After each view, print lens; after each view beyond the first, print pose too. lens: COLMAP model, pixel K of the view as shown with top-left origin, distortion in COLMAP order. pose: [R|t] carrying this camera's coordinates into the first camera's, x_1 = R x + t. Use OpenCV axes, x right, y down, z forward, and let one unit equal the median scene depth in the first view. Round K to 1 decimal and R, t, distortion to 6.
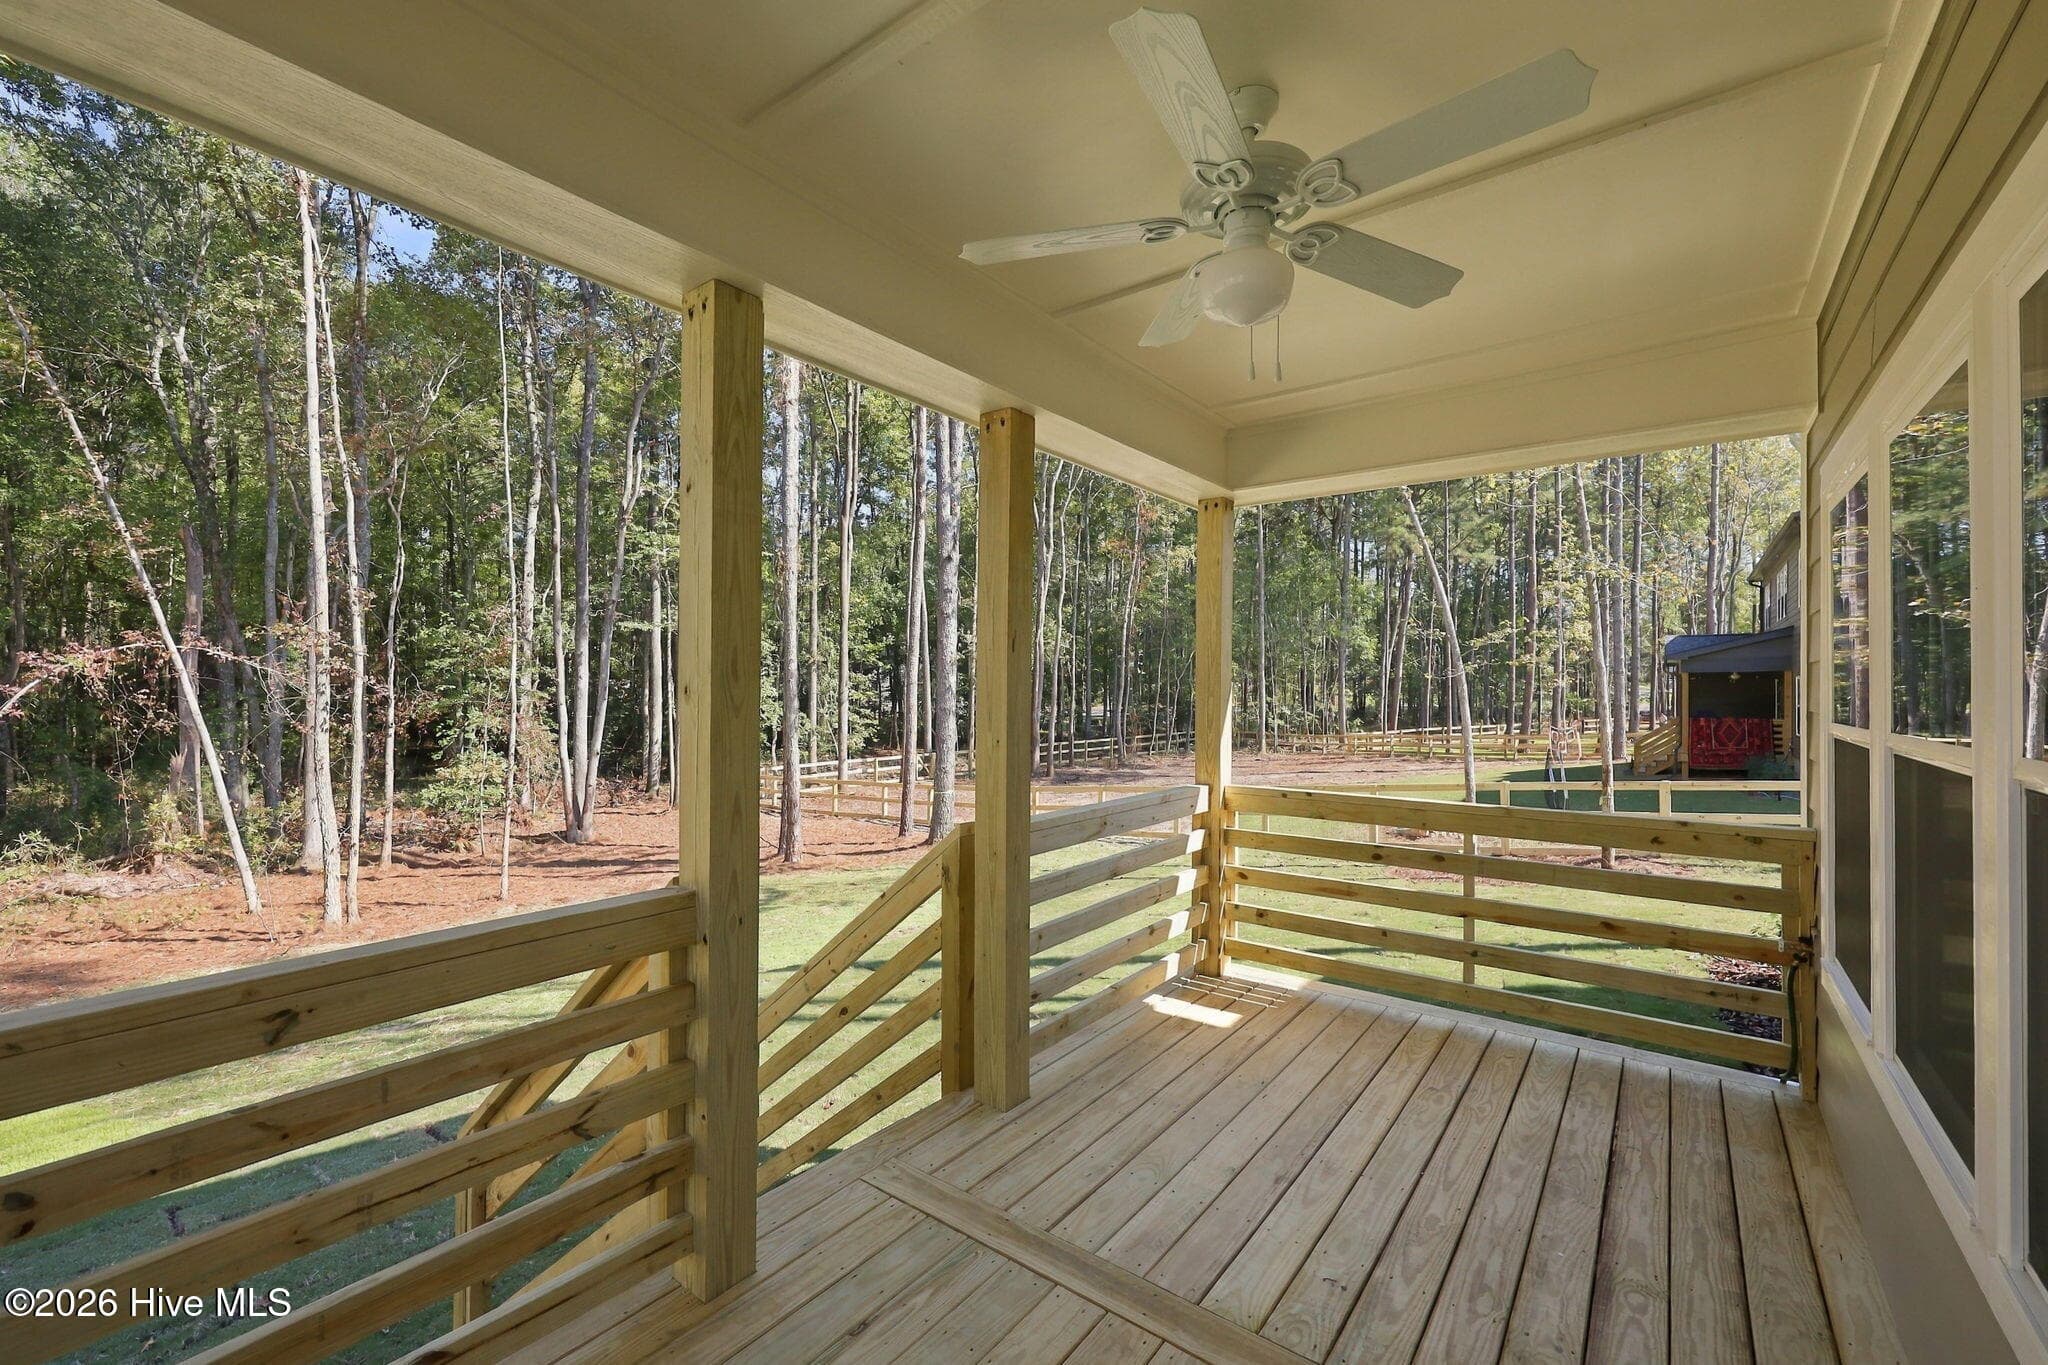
lens RADIAL K [[832.2, 0, 1036.3], [0, 832.2, 680.2], [0, 0, 1]] dist [-0.003436, -0.000490]
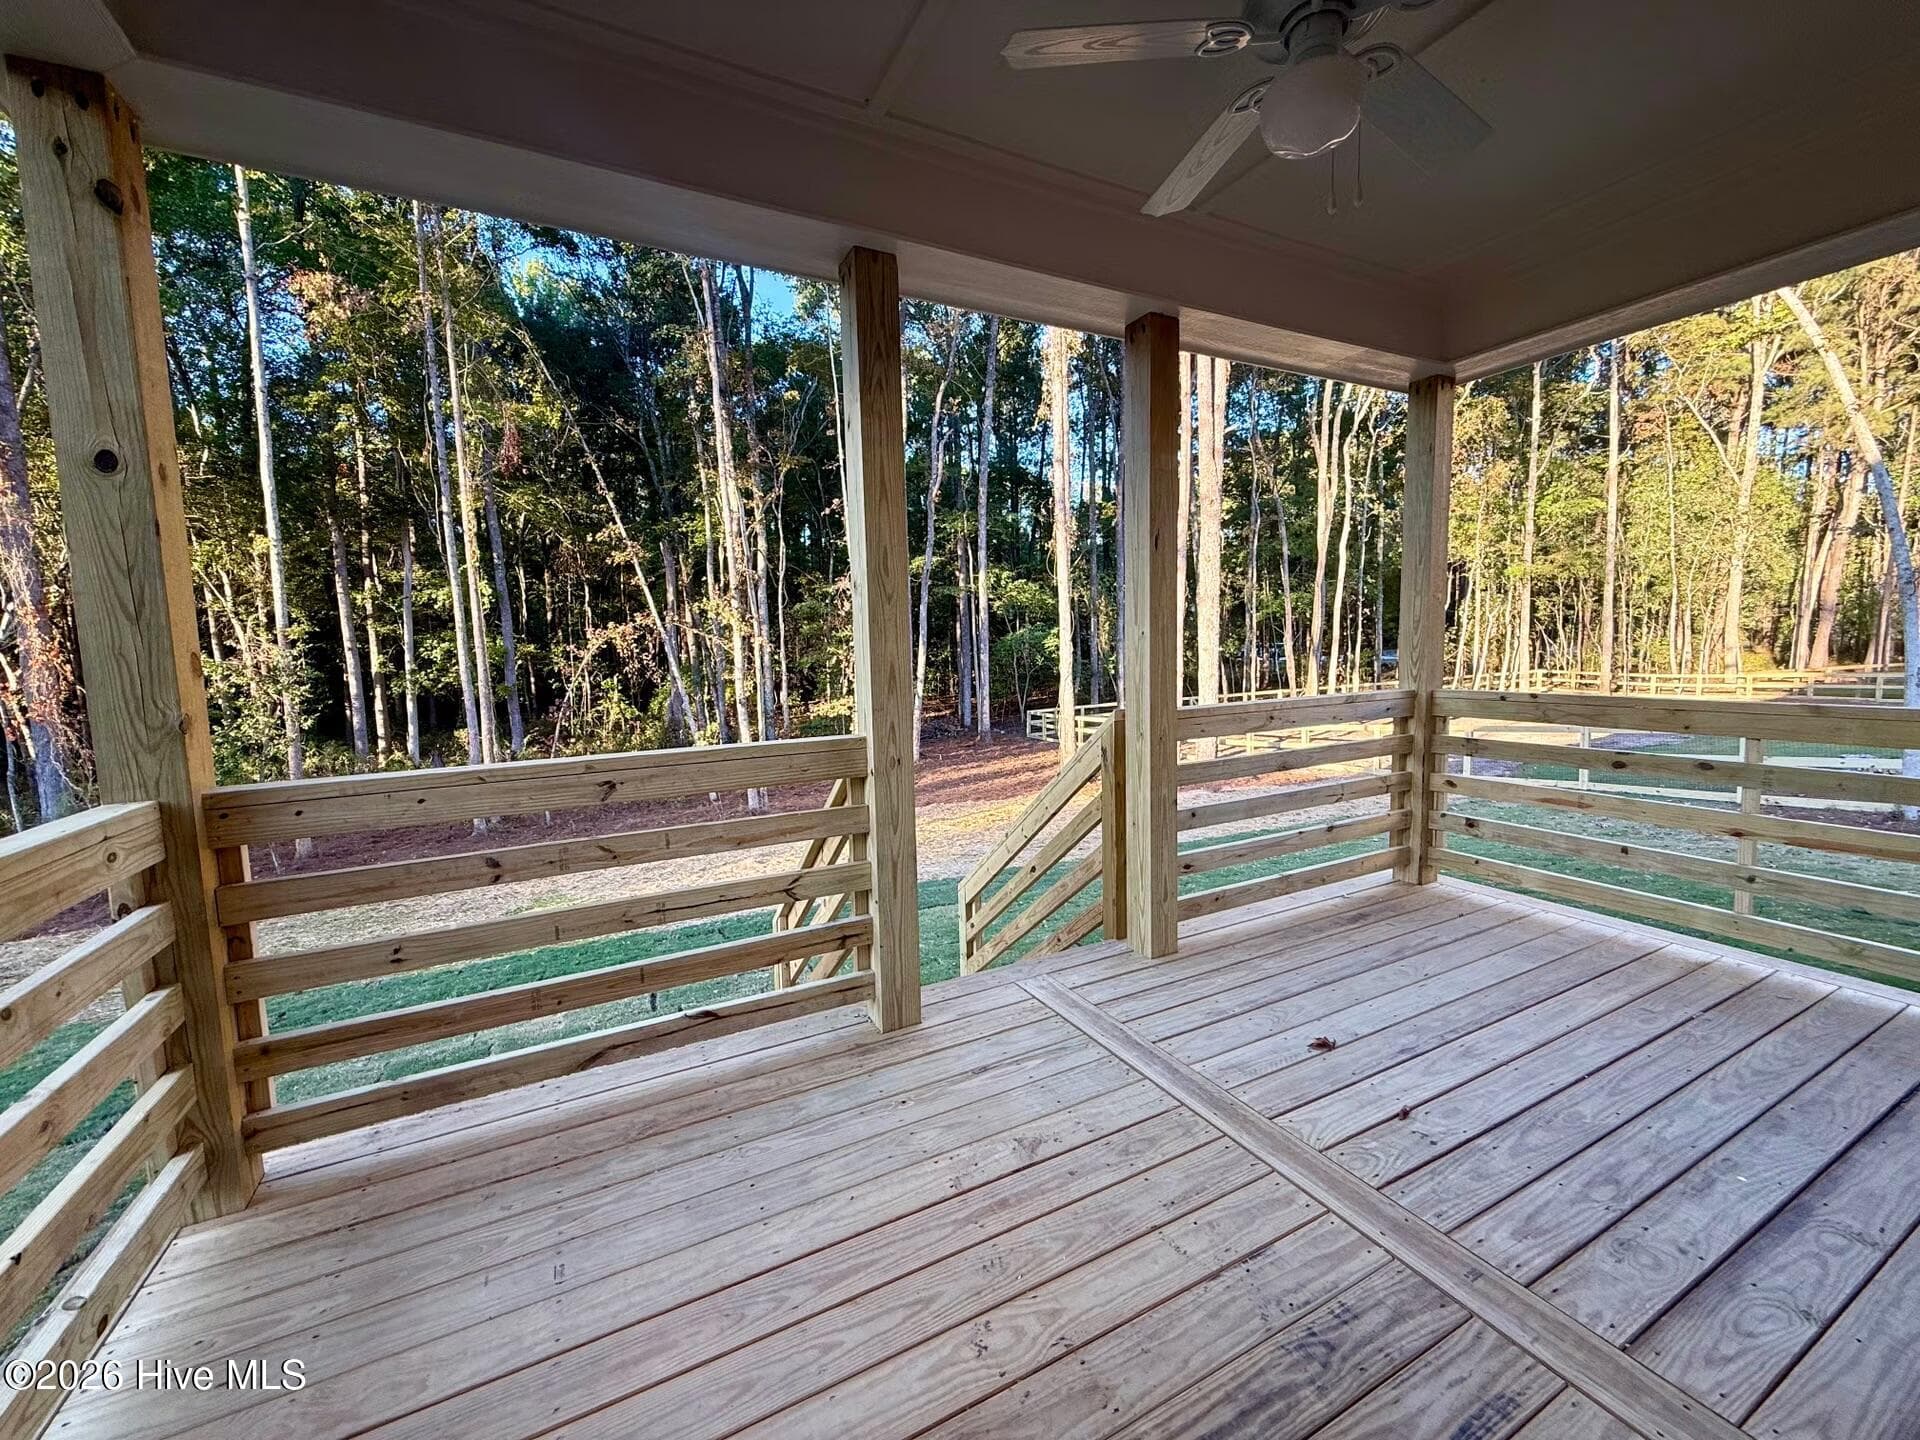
lens RADIAL K [[759.4, 0, 960.0], [0, 759.4, 720.0], [0, 0, 1]] dist [-0.000781, -0.000081]
pose [[0.900201, 0.007874, -0.435404, 0.214069], [0.040239, 0.994055, 0.101171, 0.091039], [0.433612, -0.108594, 0.894532, -0.013768]]
